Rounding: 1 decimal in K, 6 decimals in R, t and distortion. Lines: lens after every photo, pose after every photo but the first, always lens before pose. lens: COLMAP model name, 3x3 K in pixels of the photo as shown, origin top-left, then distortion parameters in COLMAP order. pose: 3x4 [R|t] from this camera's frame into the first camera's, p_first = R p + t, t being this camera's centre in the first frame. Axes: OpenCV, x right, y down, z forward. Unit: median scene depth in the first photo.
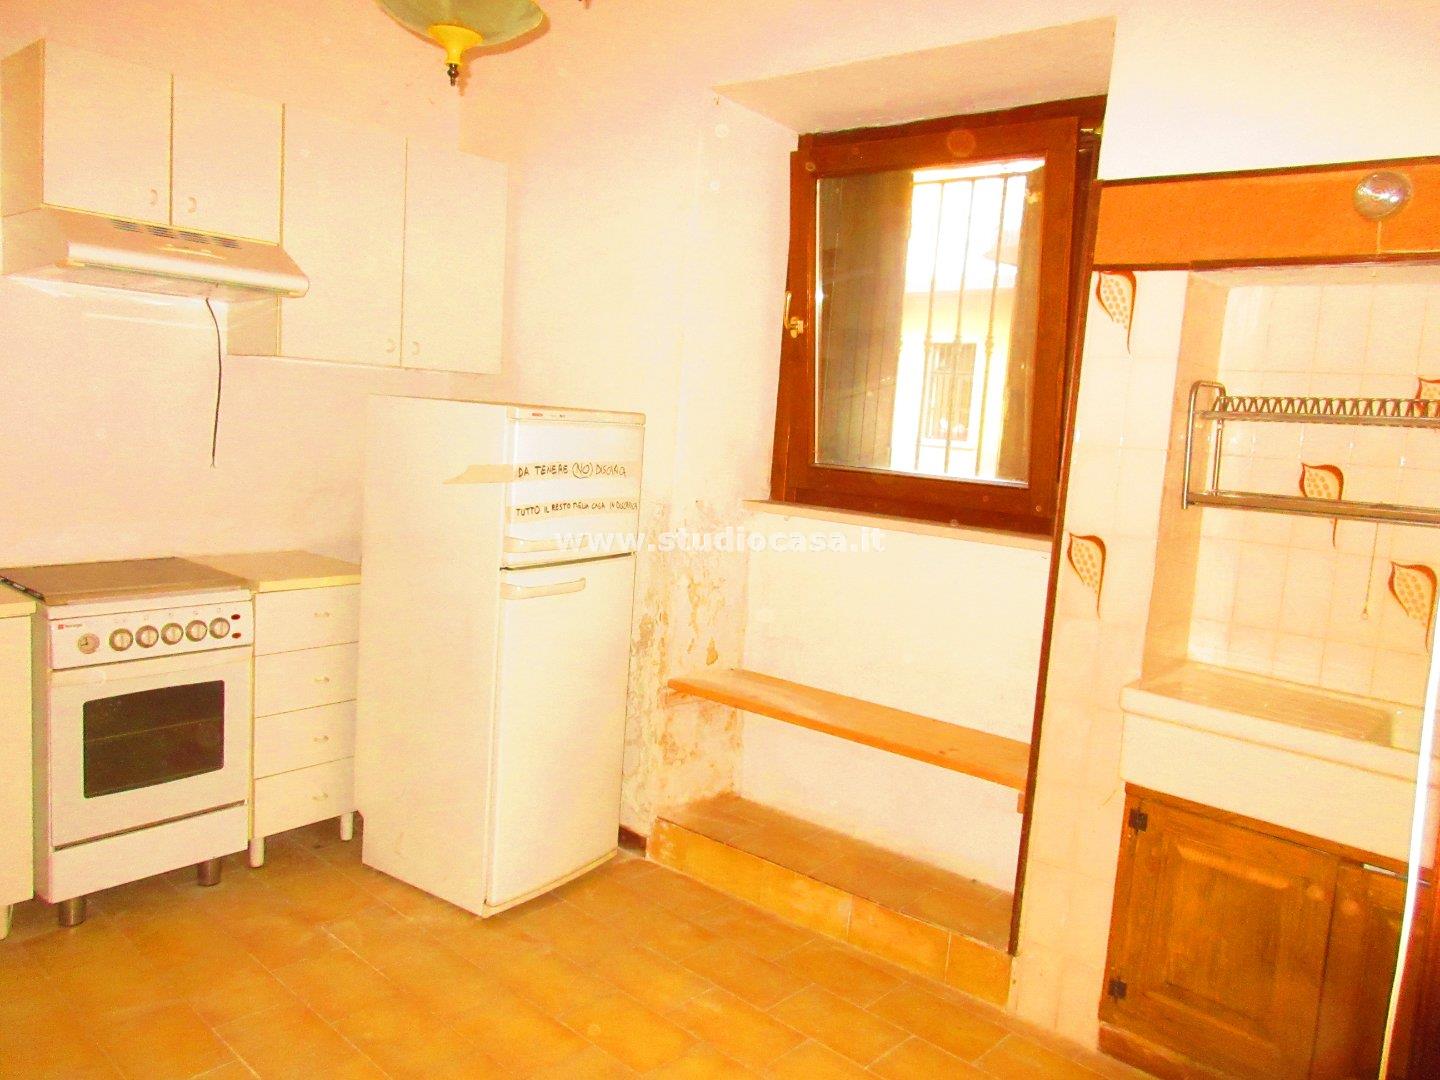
lens RADIAL K [[1062.1, 0, 712.8], [0, 1062.1, 537.8], [0, 0, 1]] dist [-0.005344, 0.002543]
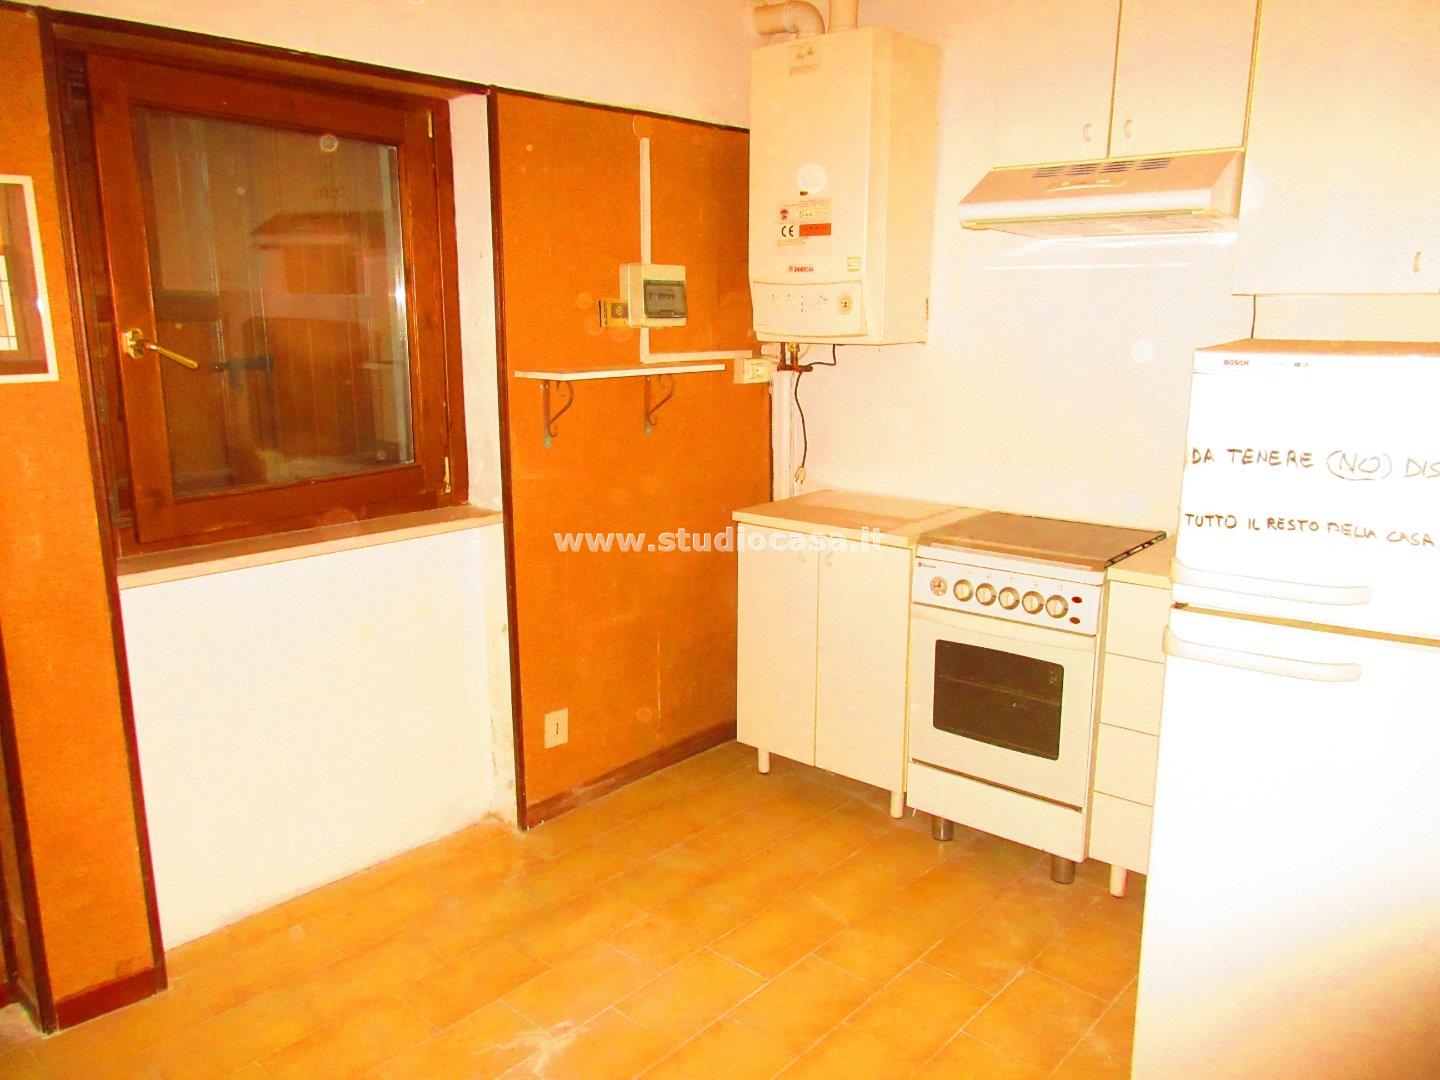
lens RADIAL K [[1062.1, 0, 715.1], [0, 1062.1, 537.8], [0, 0, 1]] dist [-0.005344, 0.002543]
pose [[0.013023, 0.144616, -0.989402, 0.416469], [-0.117450, 0.982858, 0.142113, -0.066587], [0.992993, 0.114355, 0.029785, 0.673120]]
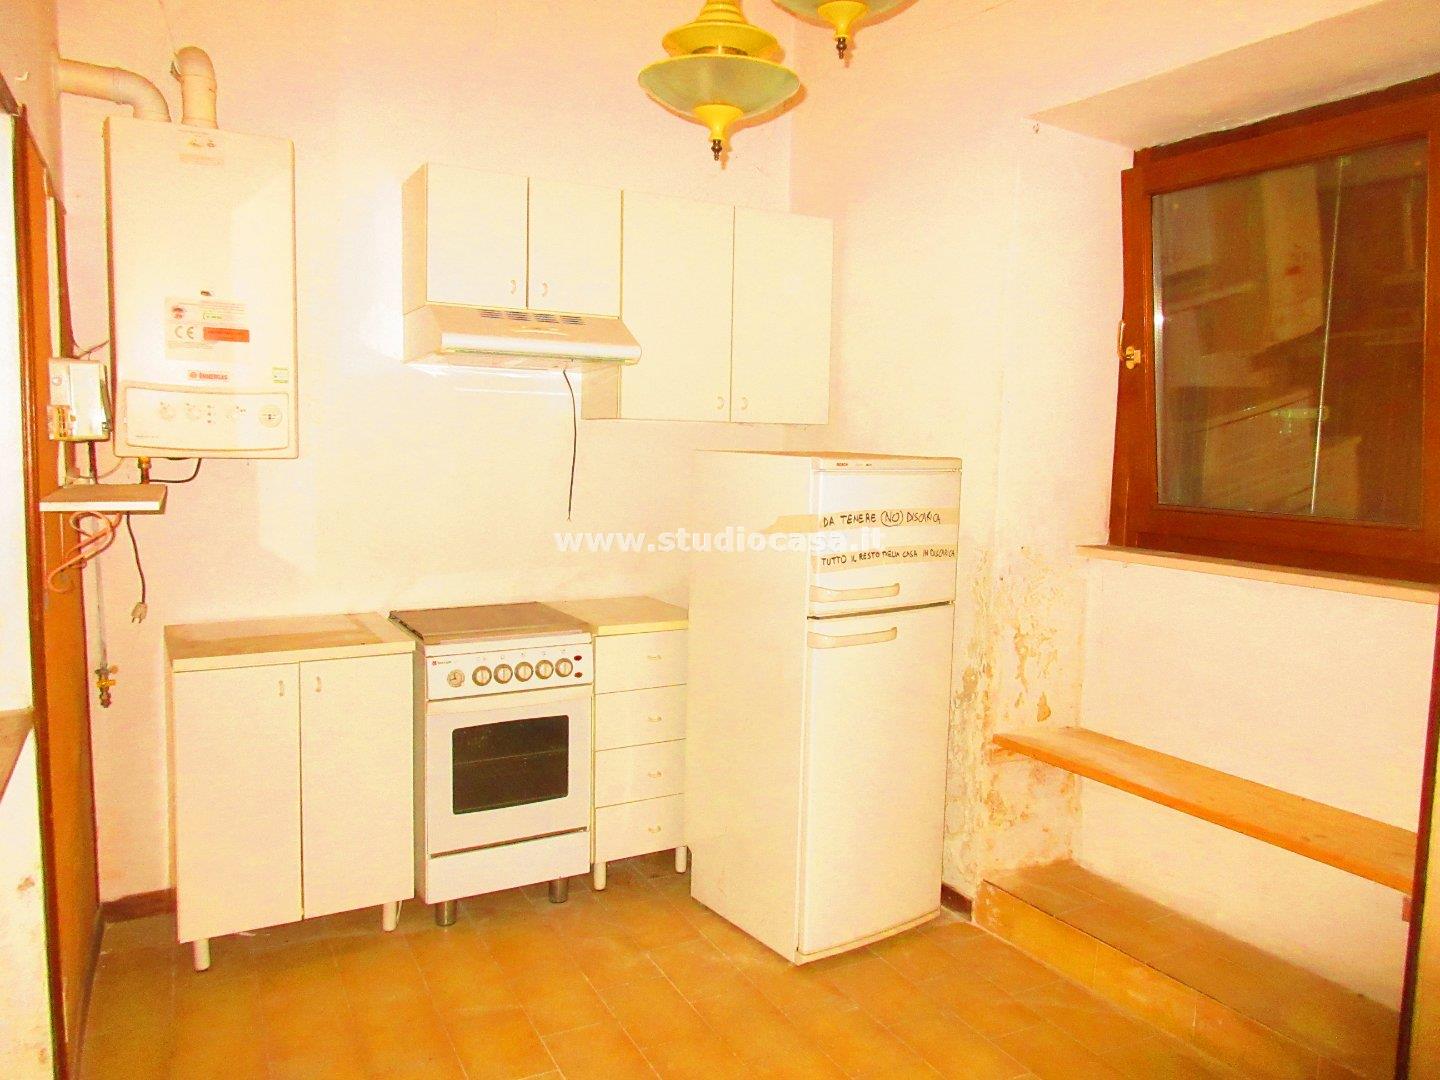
lens RADIAL K [[1062.1, 0, 714.6], [0, 1062.1, 538.1], [0, 0, 1]] dist [-0.005344, 0.002543]
pose [[0.935405, -0.012363, -0.353361, 0.072799], [-0.000649, 0.999327, -0.036680, -0.009043], [0.353577, 0.034540, 0.934768, 0.019180]]
